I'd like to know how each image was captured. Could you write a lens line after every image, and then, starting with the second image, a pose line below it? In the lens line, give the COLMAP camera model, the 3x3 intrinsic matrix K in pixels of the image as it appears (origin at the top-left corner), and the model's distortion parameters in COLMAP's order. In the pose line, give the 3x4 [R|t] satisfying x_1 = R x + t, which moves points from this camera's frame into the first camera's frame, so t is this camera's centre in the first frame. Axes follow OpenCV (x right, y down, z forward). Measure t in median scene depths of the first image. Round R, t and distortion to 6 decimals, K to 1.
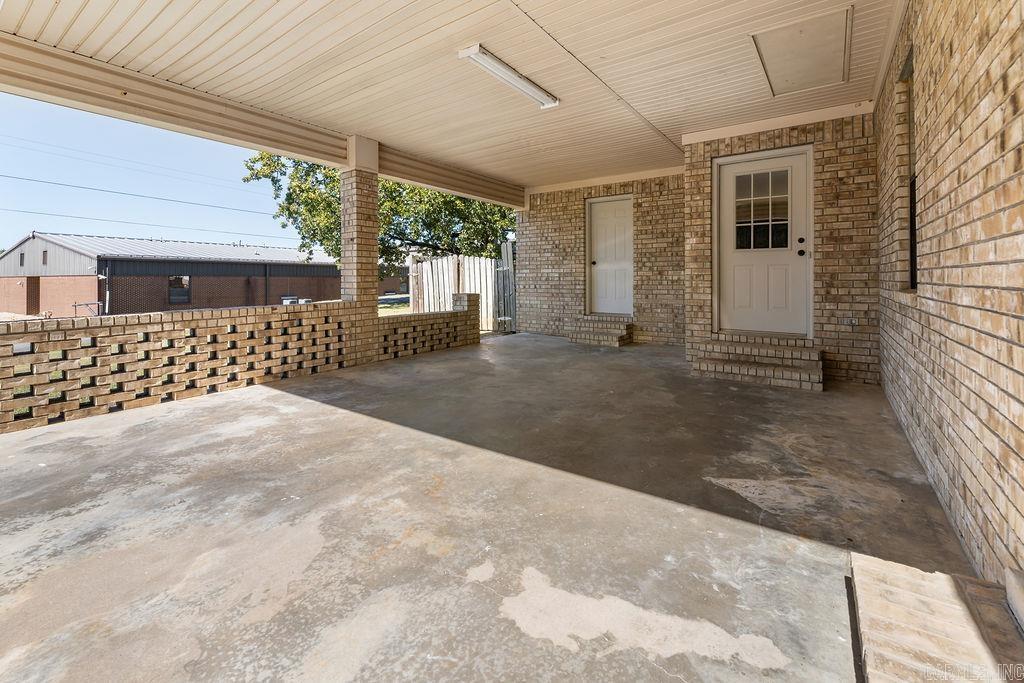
lens RADIAL K [[432.9, 0, 516.4], [0, 432.9, 273.5], [0, 0, 1]] dist [0.002424, -0.000403]
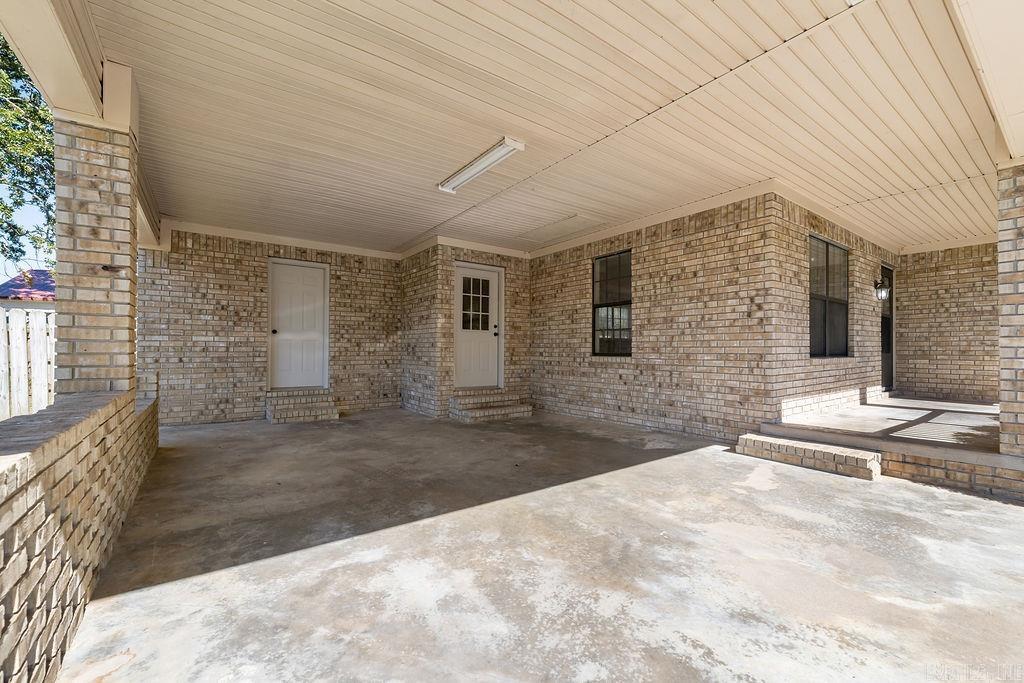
lens RADIAL K [[417.3, 0, 509.4], [0, 417.3, 344.8], [0, 0, 1]] dist [0.002821, 0.000164]
pose [[0.331129, 0.018318, 0.943408, -0.815054], [-0.016163, 0.999775, -0.013740, 0.011120], [-0.943447, -0.010698, 0.331351, 0.479475]]
